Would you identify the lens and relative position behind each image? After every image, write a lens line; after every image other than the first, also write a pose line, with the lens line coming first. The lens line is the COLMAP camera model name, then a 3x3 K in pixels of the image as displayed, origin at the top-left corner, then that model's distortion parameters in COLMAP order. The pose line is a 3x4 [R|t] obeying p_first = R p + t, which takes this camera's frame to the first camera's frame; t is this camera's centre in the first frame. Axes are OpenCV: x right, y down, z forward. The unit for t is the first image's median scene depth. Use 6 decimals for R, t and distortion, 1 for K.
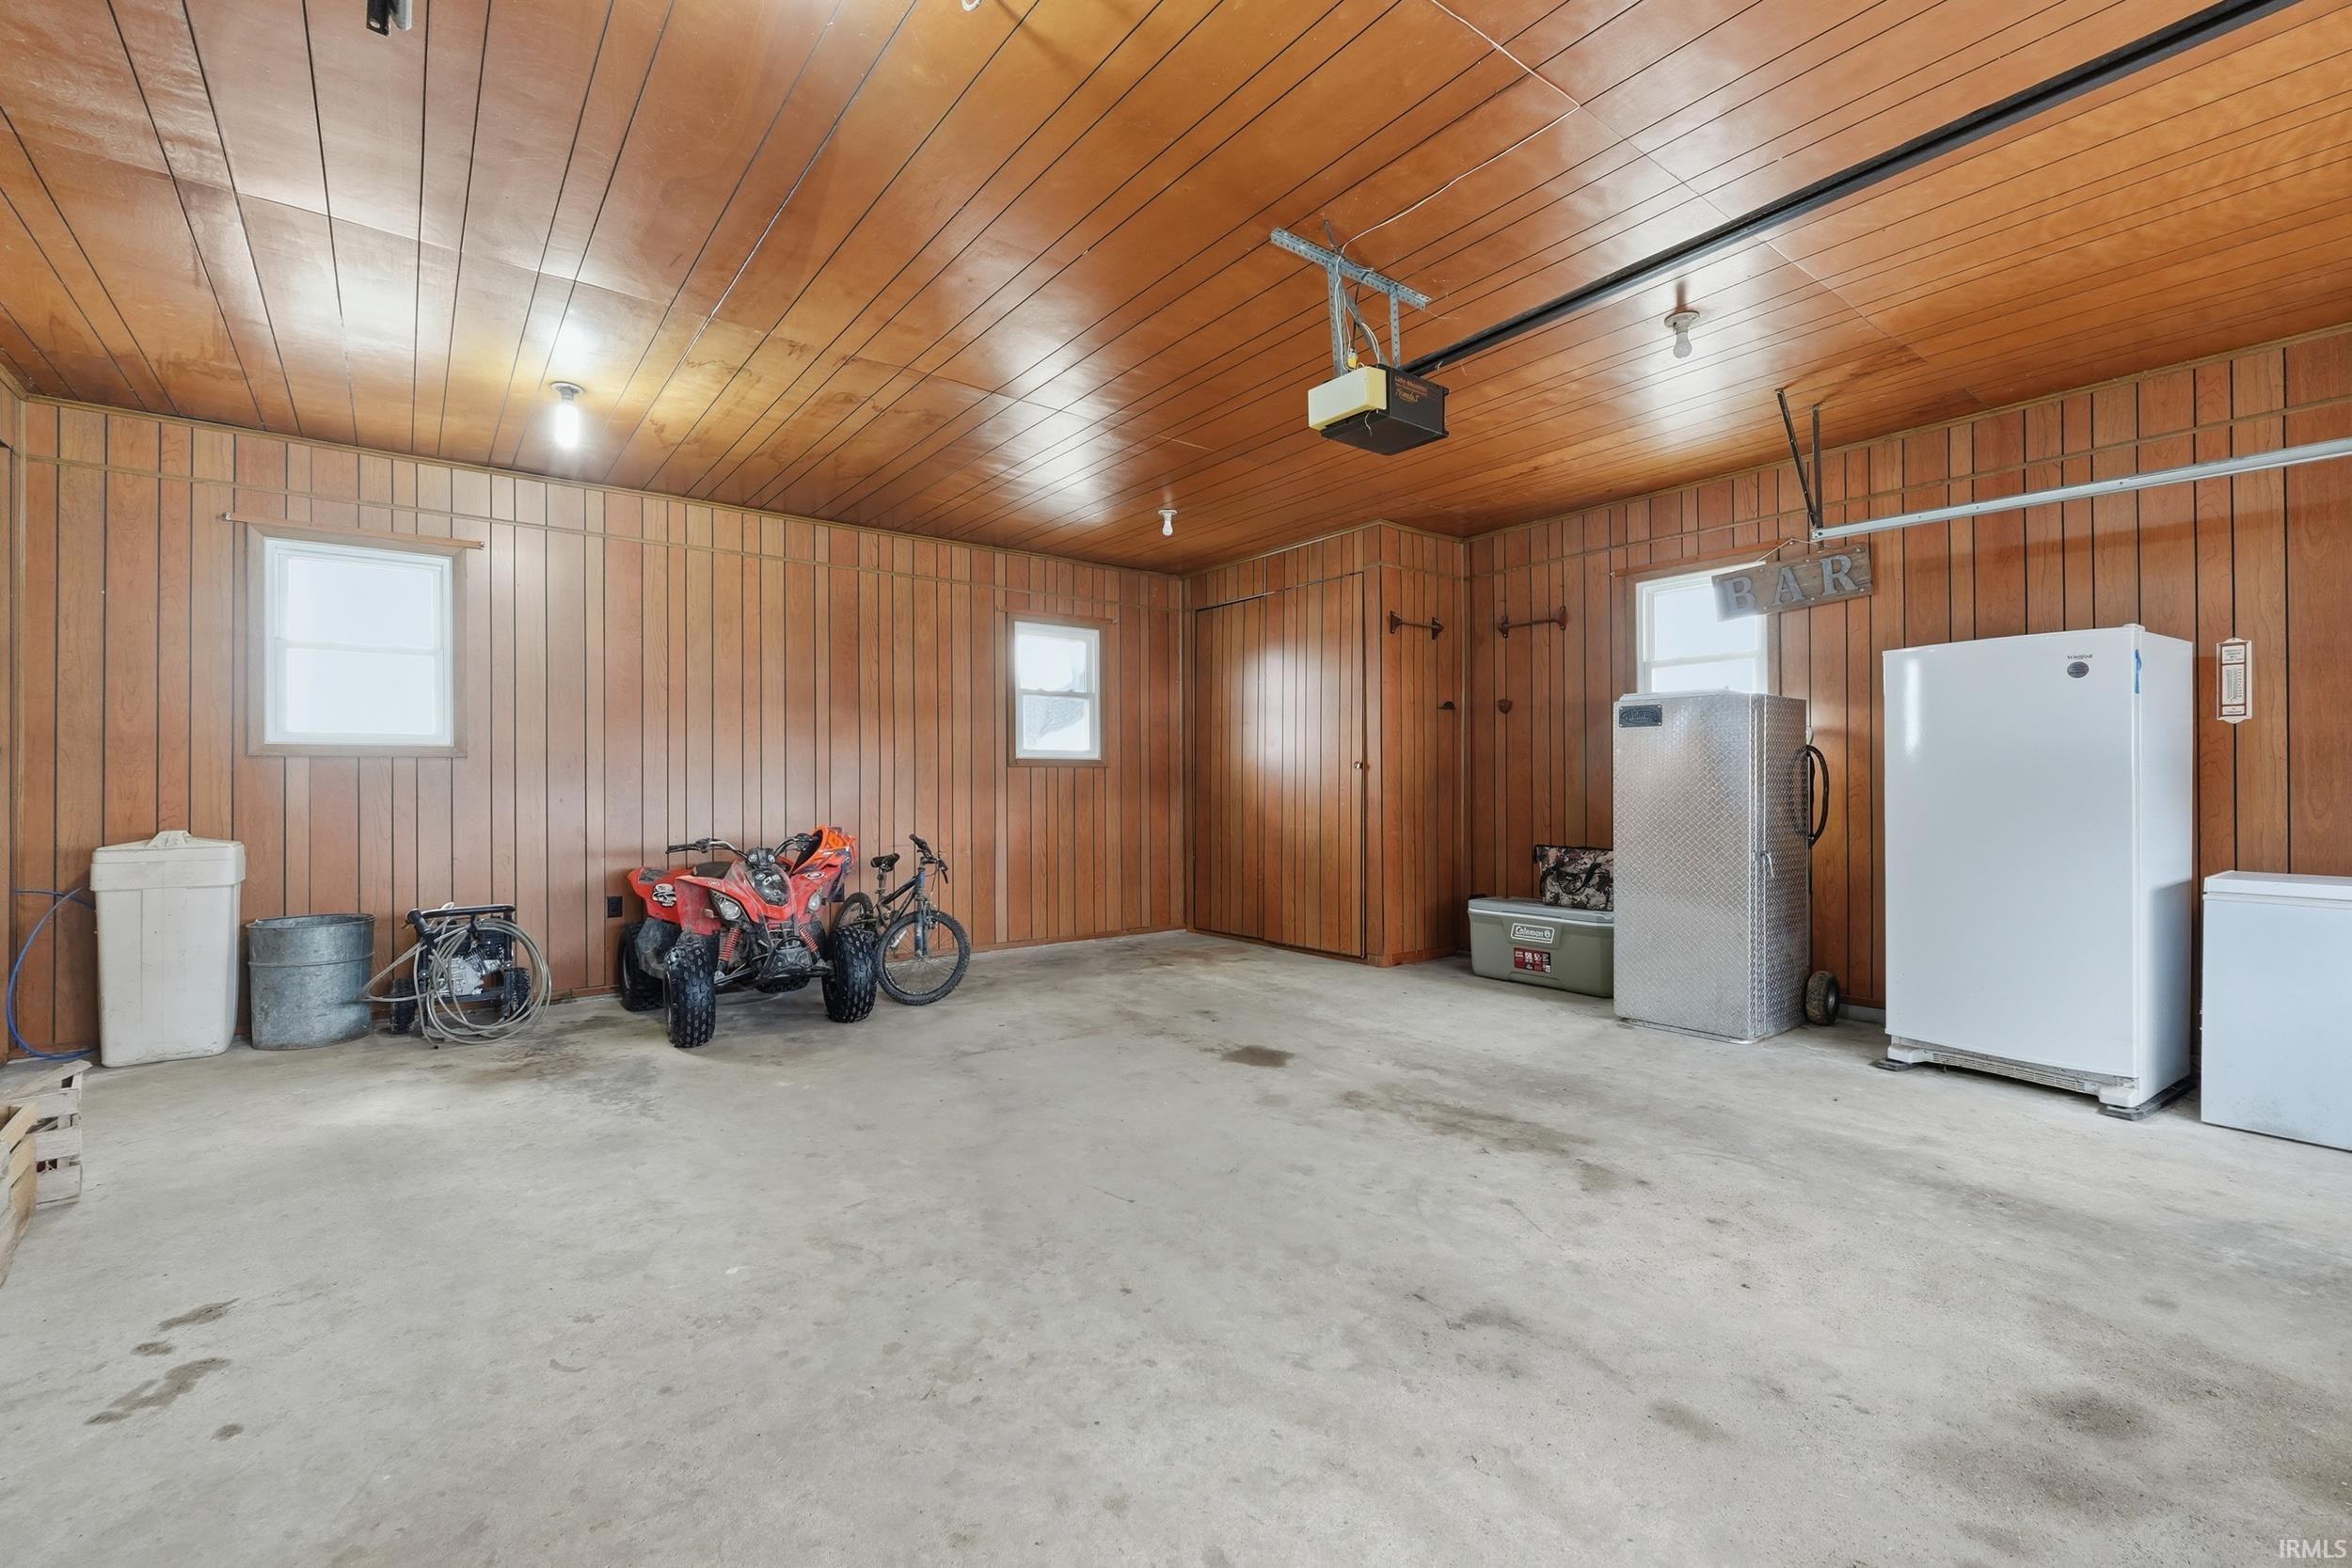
lens RADIAL K [[1001.0, 0, 1166.5], [0, 1001.0, 775.8], [0, 0, 1]] dist [0.001636, -0.000242]
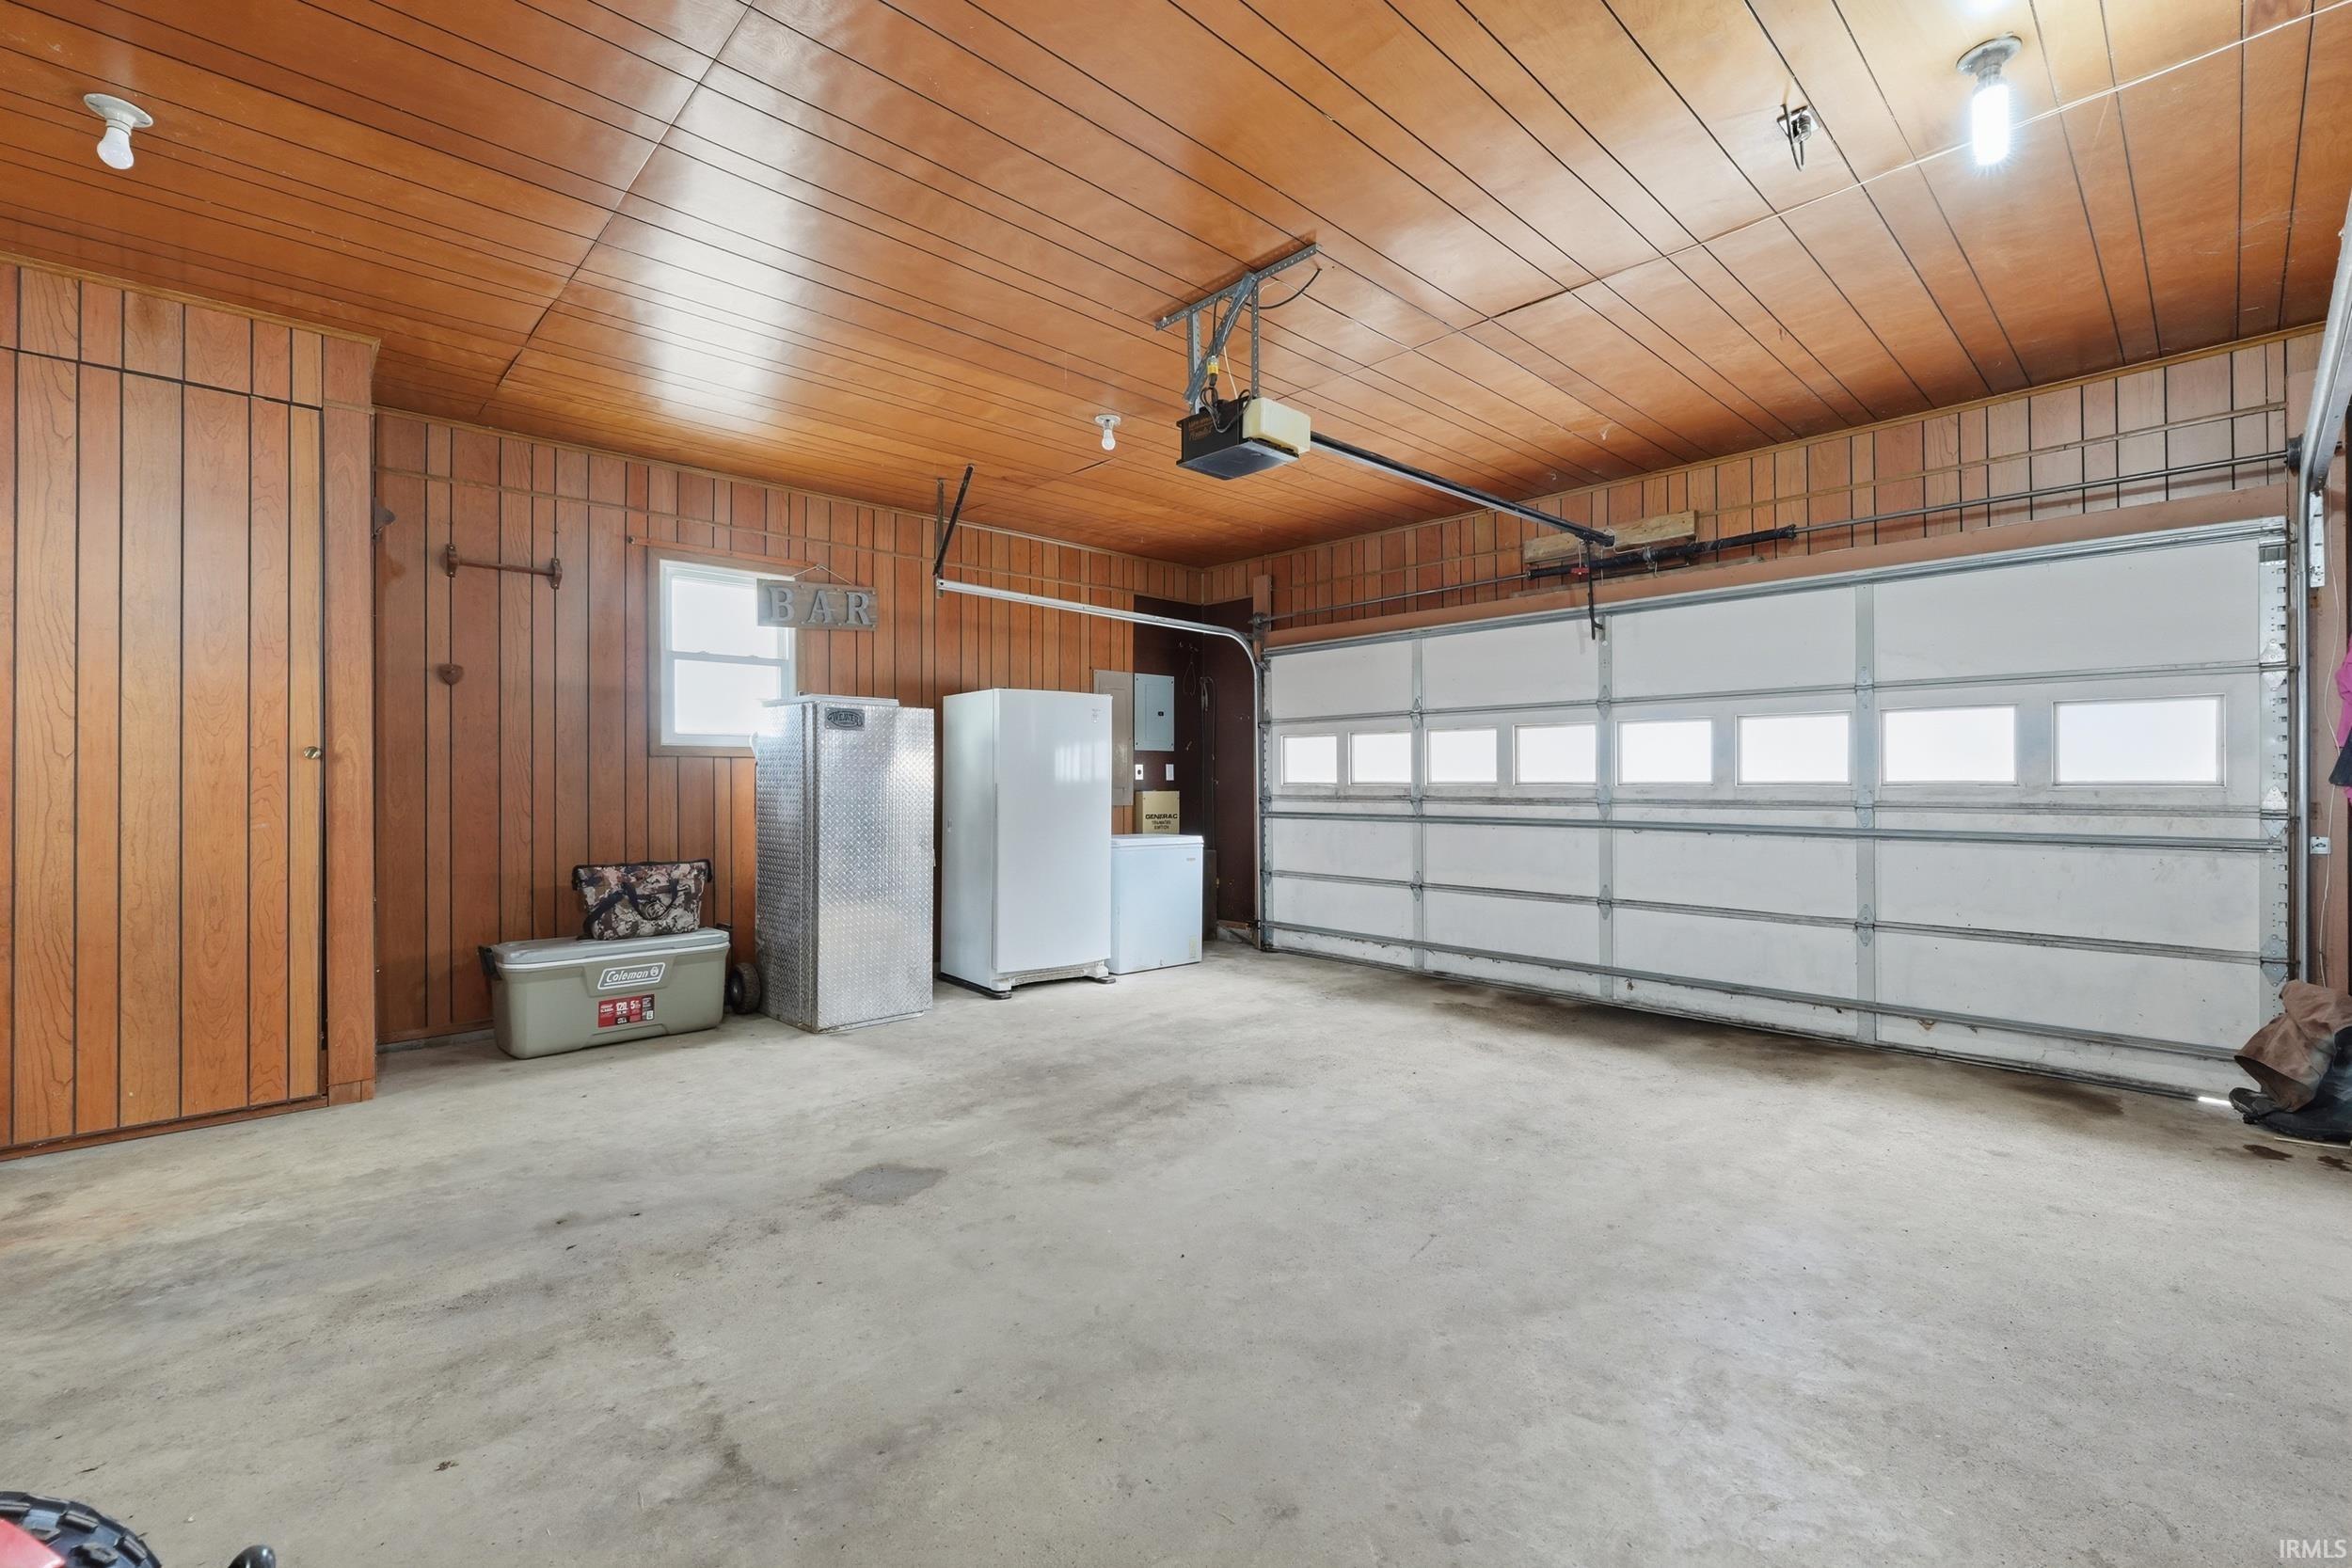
lens RADIAL K [[1001.0, 0, 1166.5], [0, 1001.0, 775.8], [0, 0, 1]] dist [0.001636, -0.000242]
pose [[-0.099709, 0.008961, 0.994976, -0.637152], [-0.010403, 0.999895, -0.010048, 0.003715], [-0.994962, -0.011353, -0.099605, 0.904192]]
